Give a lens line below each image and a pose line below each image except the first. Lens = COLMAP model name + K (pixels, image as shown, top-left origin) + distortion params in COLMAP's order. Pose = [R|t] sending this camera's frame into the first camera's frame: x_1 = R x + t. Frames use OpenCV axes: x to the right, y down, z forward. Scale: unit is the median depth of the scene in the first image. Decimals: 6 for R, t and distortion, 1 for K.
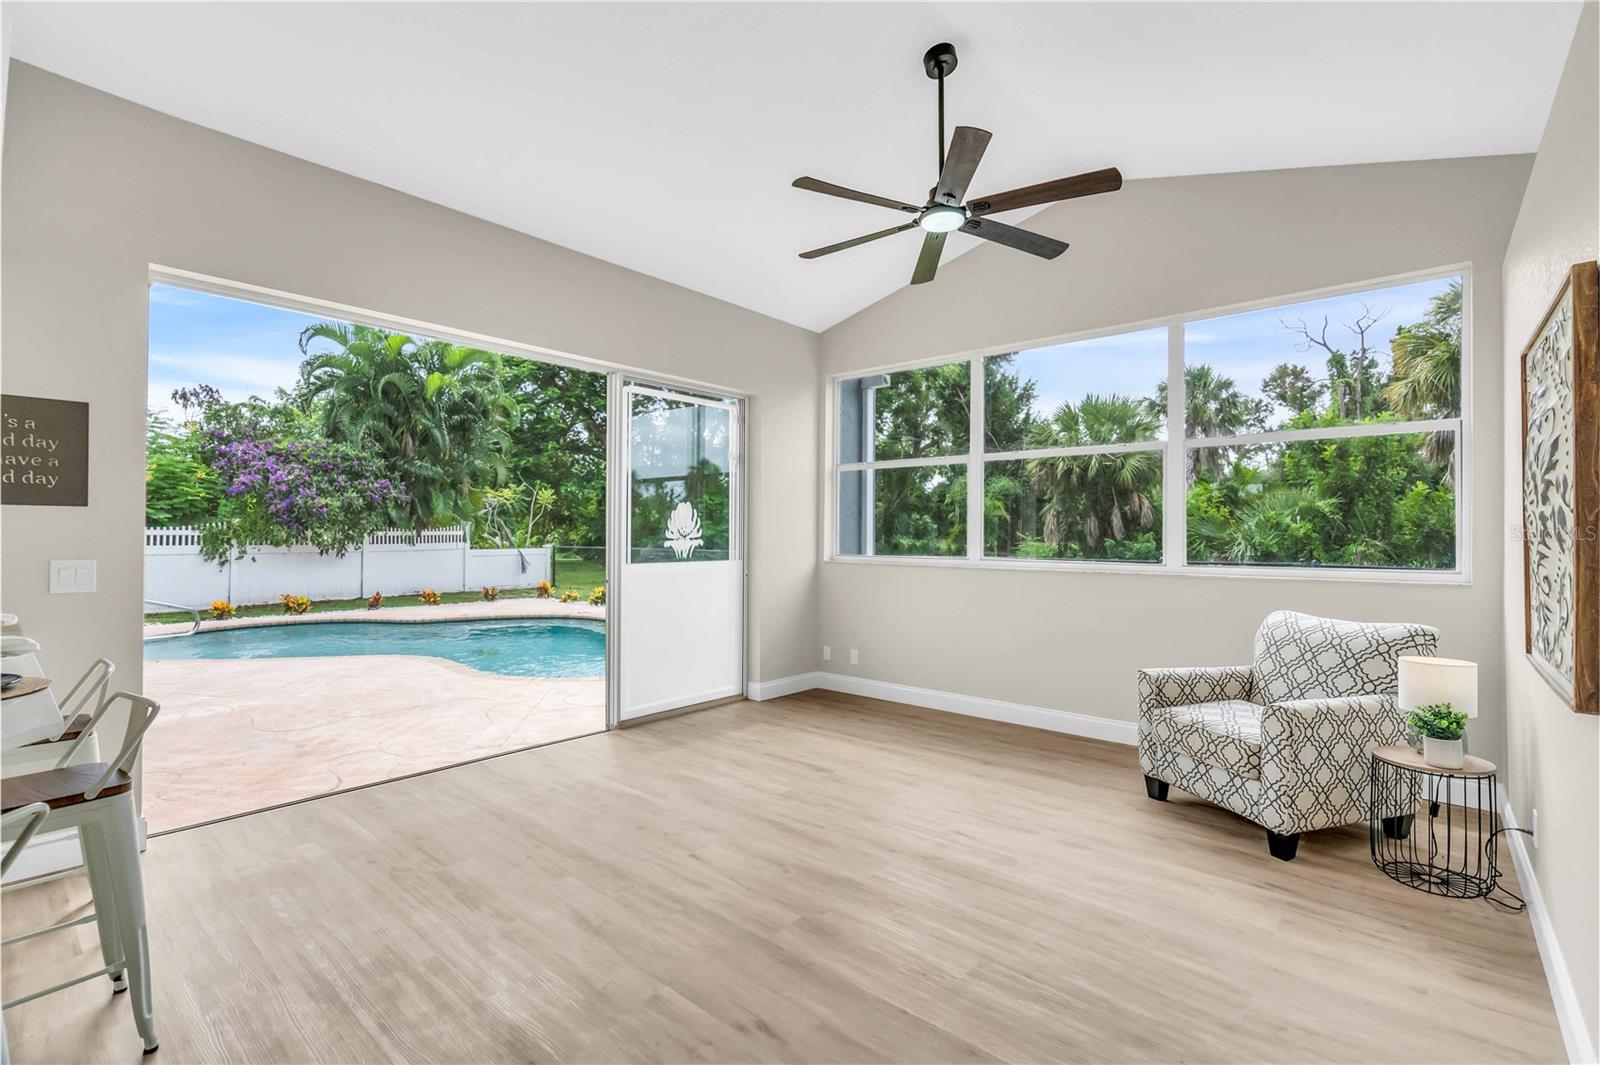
lens RADIAL K [[722.0, 0, 795.7], [0, 722.0, 529.3], [0, 0, 1]] dist [-0.007823, 0.000738]
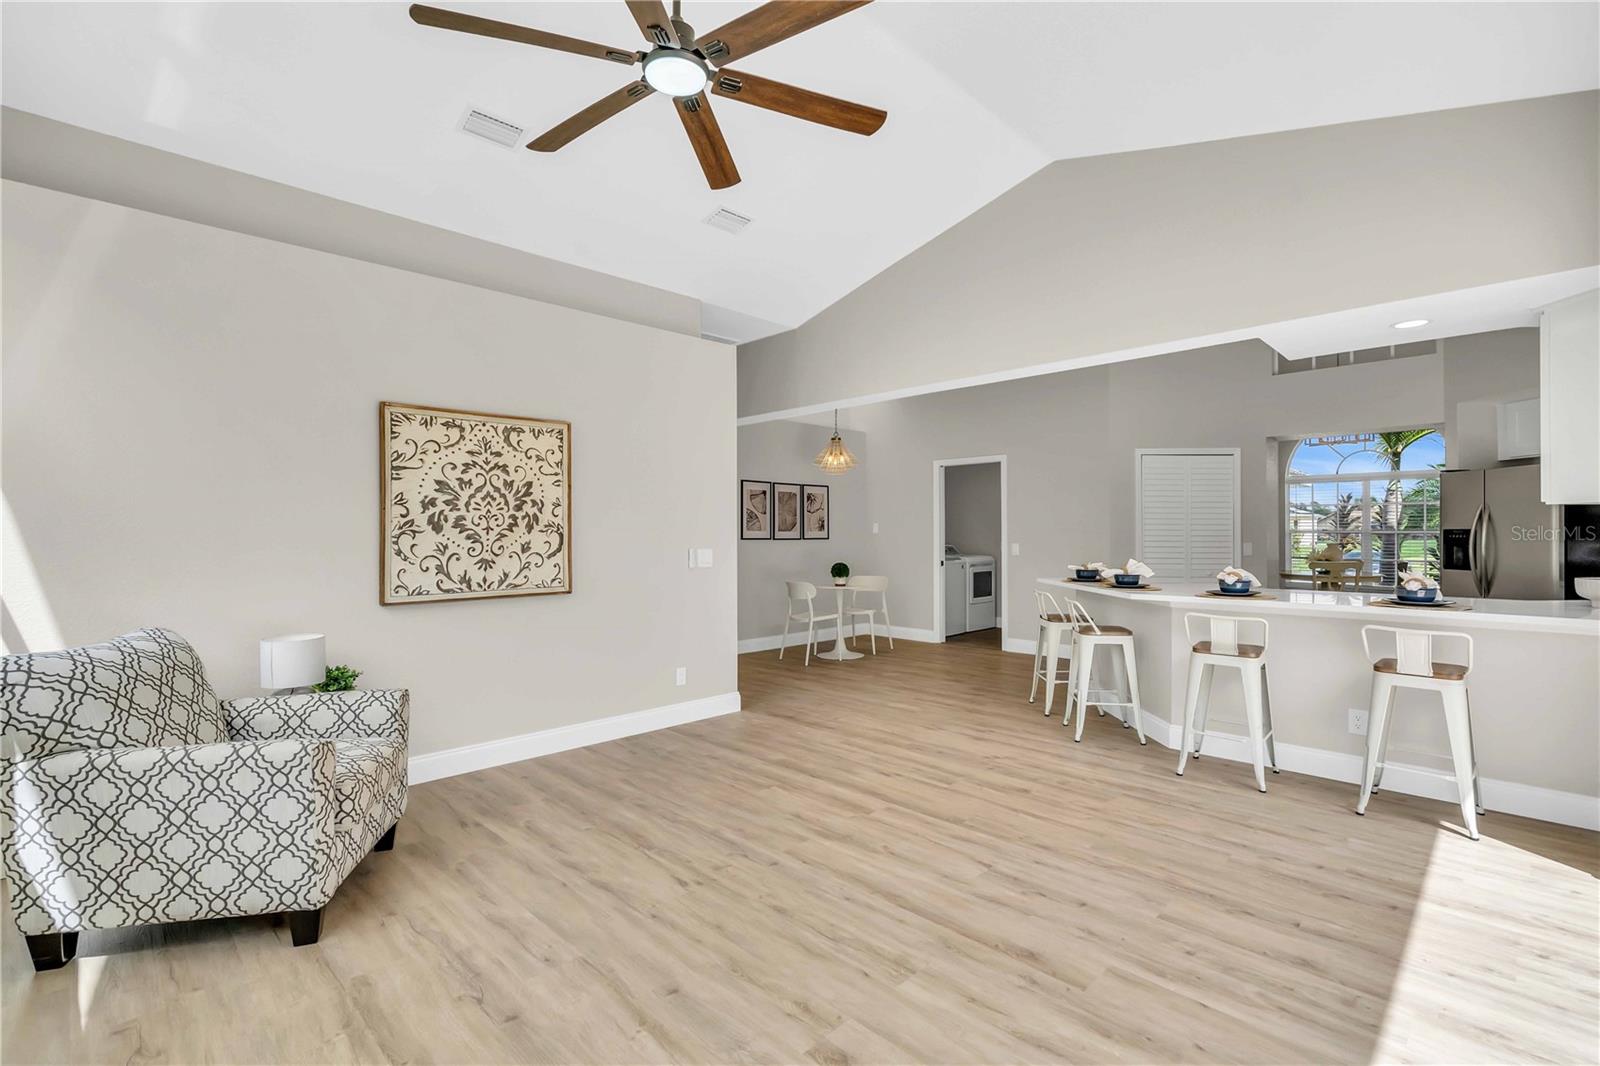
lens RADIAL K [[722.0, 0, 795.7], [0, 722.0, 529.8], [0, 0, 1]] dist [-0.007823, 0.000738]
pose [[-0.997422, -0.005889, 0.071516, 0.045745], [-0.006485, 0.999946, -0.008101, 0.024723], [-0.071464, -0.008544, -0.997407, 2.063595]]
